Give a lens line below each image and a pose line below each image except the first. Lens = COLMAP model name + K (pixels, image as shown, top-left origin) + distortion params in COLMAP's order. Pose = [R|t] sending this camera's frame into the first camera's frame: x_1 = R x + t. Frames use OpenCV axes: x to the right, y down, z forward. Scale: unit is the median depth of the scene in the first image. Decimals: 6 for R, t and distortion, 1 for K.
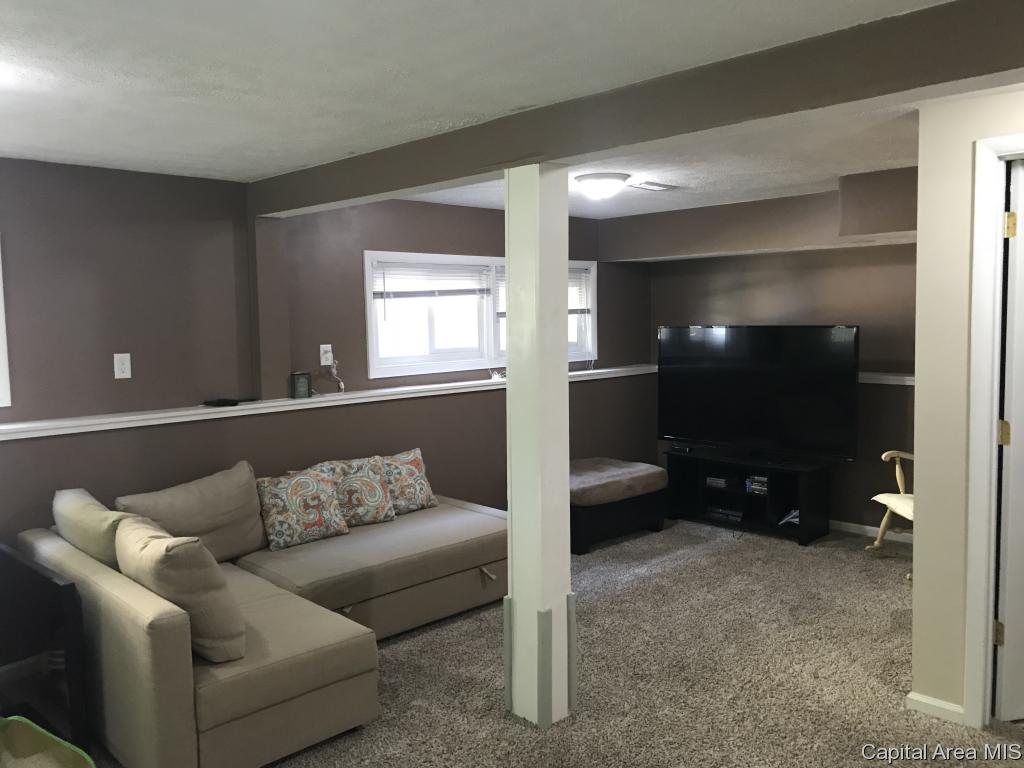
lens RADIAL K [[837.3, 0, 516.3], [0, 837.3, 363.3], [0, 0, 1]] dist [0.001752, 0.001781]
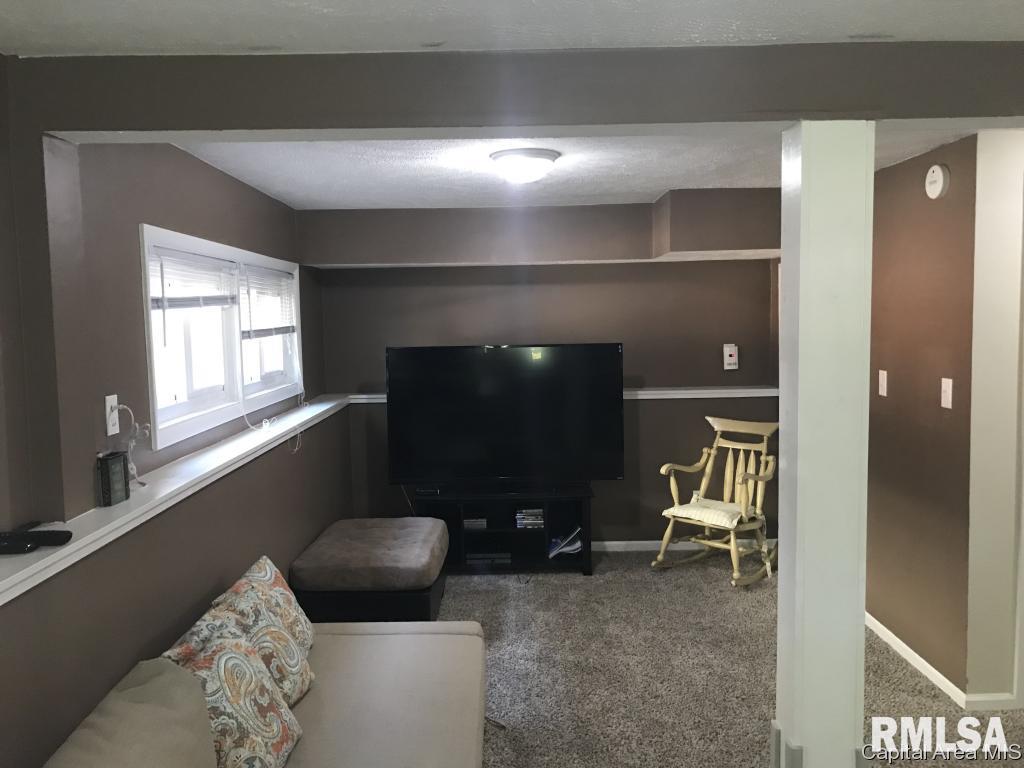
lens RADIAL K [[824.9, 0, 508.0], [0, 824.9, 379.7], [0, 0, 1]] dist [-0.003431, -0.012253]
pose [[0.708445, -0.050322, 0.703970, -0.387937], [0.050797, 0.998504, 0.020256, -0.027486], [-0.703936, 0.021409, 0.709941, 0.421953]]
